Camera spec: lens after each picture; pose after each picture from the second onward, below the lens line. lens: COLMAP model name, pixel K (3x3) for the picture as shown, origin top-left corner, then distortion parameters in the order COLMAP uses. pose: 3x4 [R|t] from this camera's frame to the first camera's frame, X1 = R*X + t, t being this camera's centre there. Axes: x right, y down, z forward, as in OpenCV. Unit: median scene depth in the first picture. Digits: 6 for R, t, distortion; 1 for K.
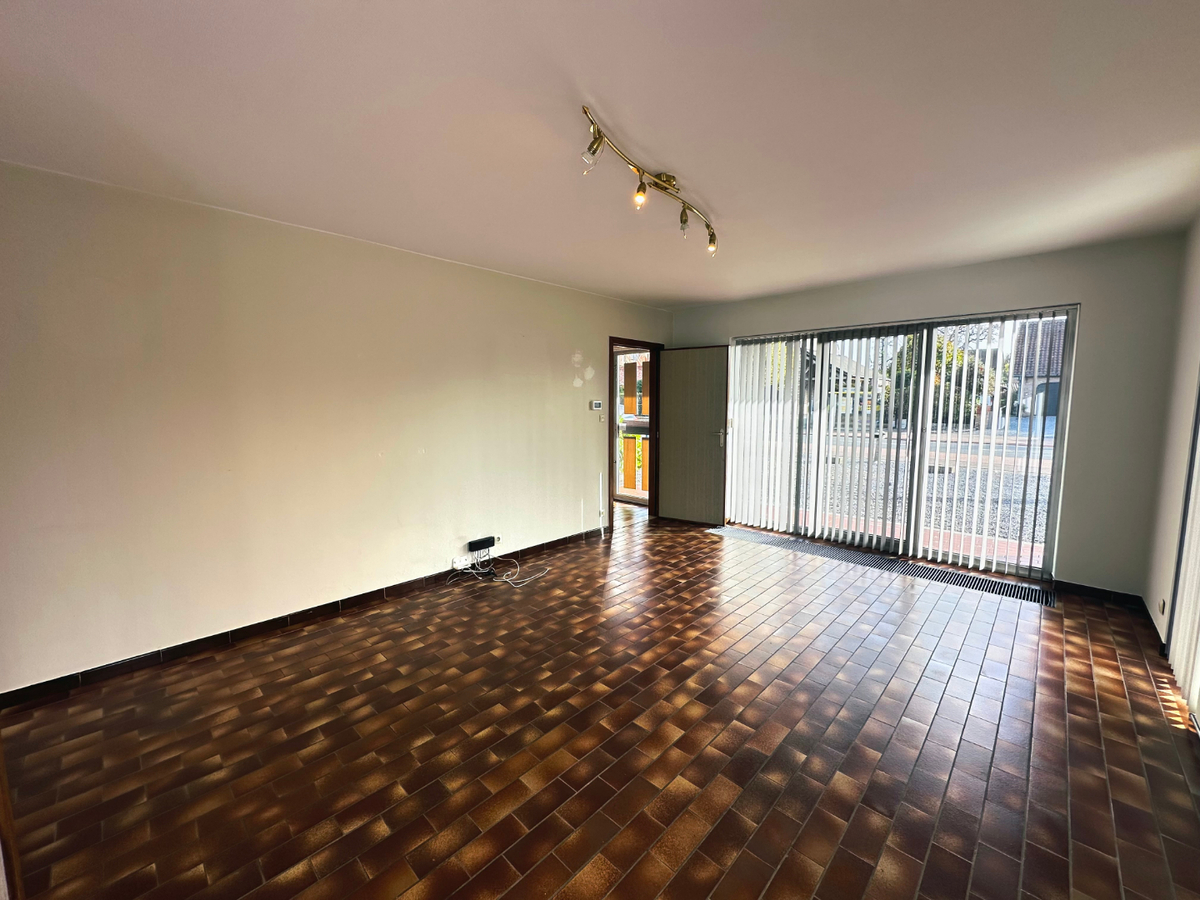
lens RADIAL K [[477.1, 0, 600.0], [0, 477.1, 448.8], [0, 0, 1]] dist [-0.003560, 0.000753]
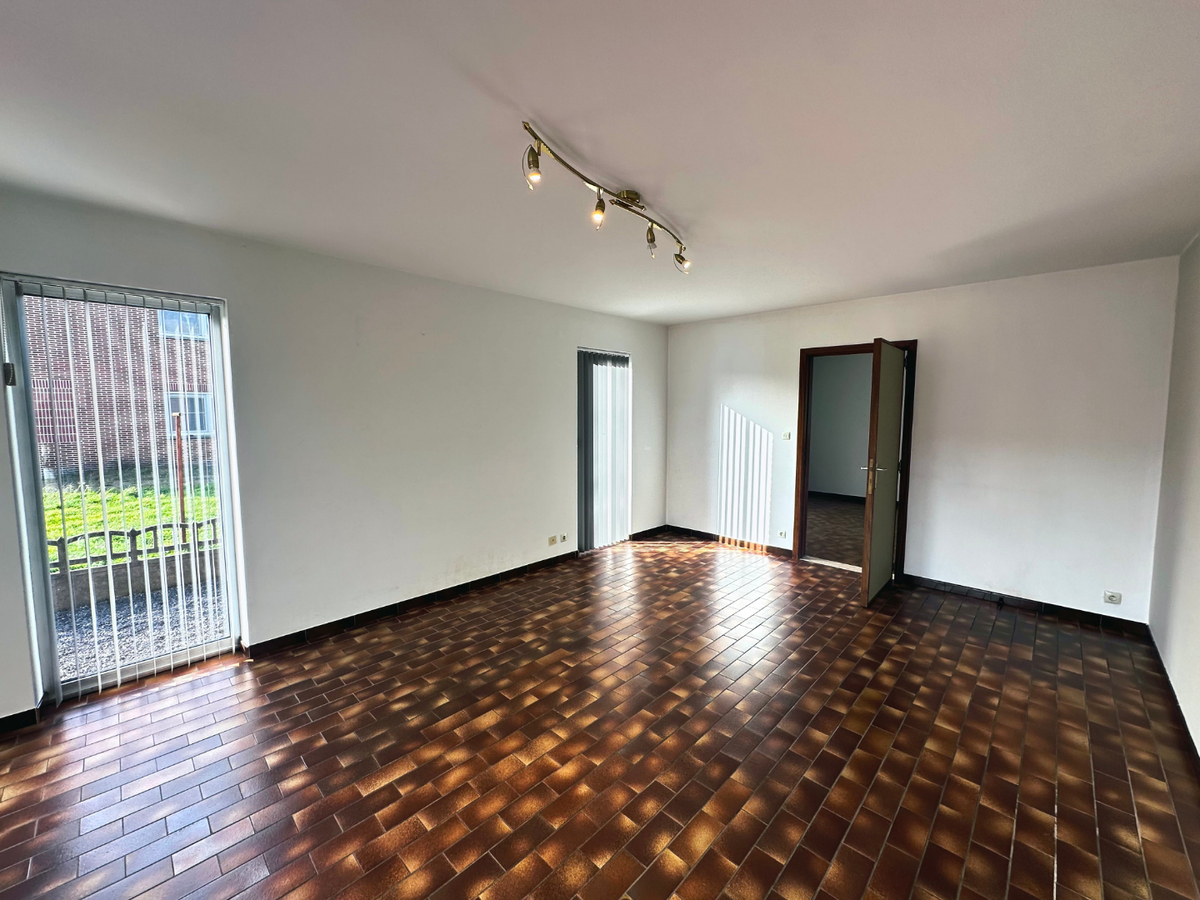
lens RADIAL K [[477.1, 0, 599.3], [0, 477.1, 449.7], [0, 0, 1]] dist [-0.003560, 0.000753]
pose [[-0.999977, -0.000555, 0.006685, 0.168486], [0.000710, 0.982207, 0.187802, -0.223937], [-0.006671, 0.187802, -0.982184, 1.839679]]
